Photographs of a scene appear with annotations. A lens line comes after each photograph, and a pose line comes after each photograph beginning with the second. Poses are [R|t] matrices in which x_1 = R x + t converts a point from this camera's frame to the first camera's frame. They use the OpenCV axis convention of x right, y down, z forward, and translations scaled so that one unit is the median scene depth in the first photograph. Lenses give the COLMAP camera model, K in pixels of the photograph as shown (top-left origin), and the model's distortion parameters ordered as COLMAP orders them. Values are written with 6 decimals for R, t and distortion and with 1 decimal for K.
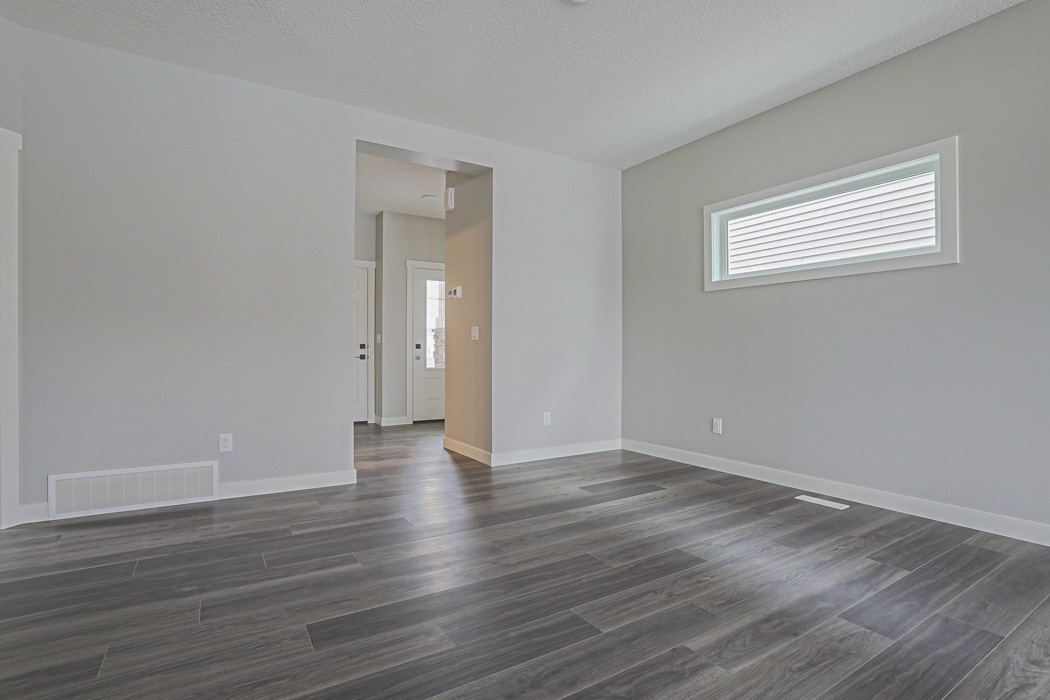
lens RADIAL K [[491.9, 0, 530.2], [0, 491.9, 323.8], [0, 0, 1]] dist [-0.055060, 0.022059]
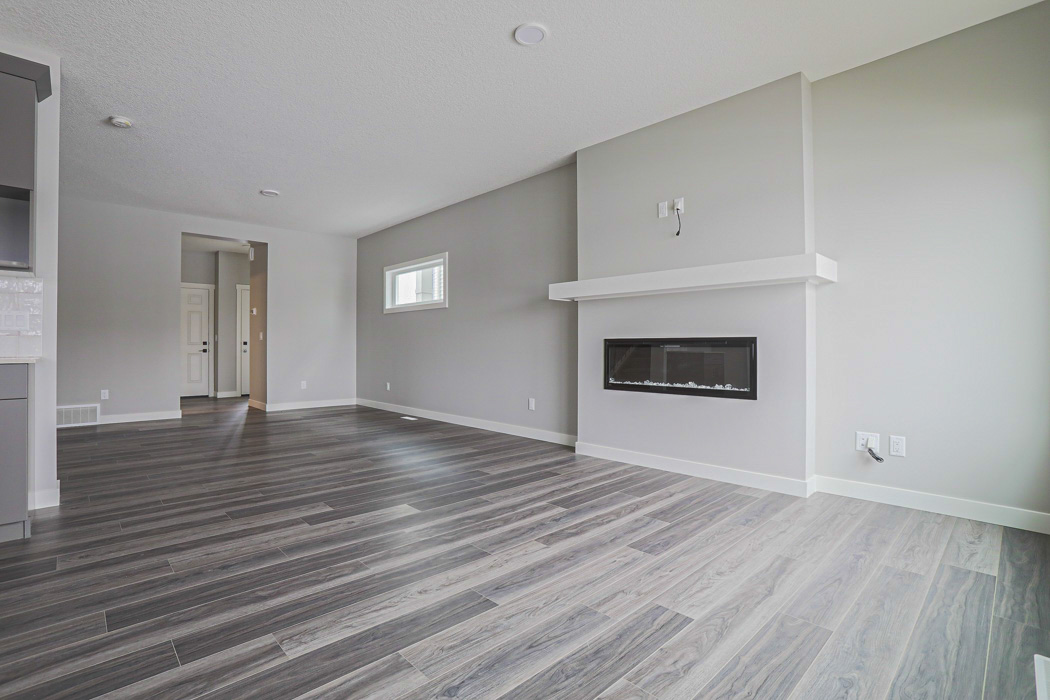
lens RADIAL K [[491.9, 0, 506.4], [0, 491.9, 320.2], [0, 0, 1]] dist [-0.055060, 0.022059]
pose [[0.988176, 0.001082, 0.153323, 0.460497], [-0.002218, 0.999971, 0.007238, -0.050225], [-0.153311, -0.007492, 0.988150, -0.785116]]
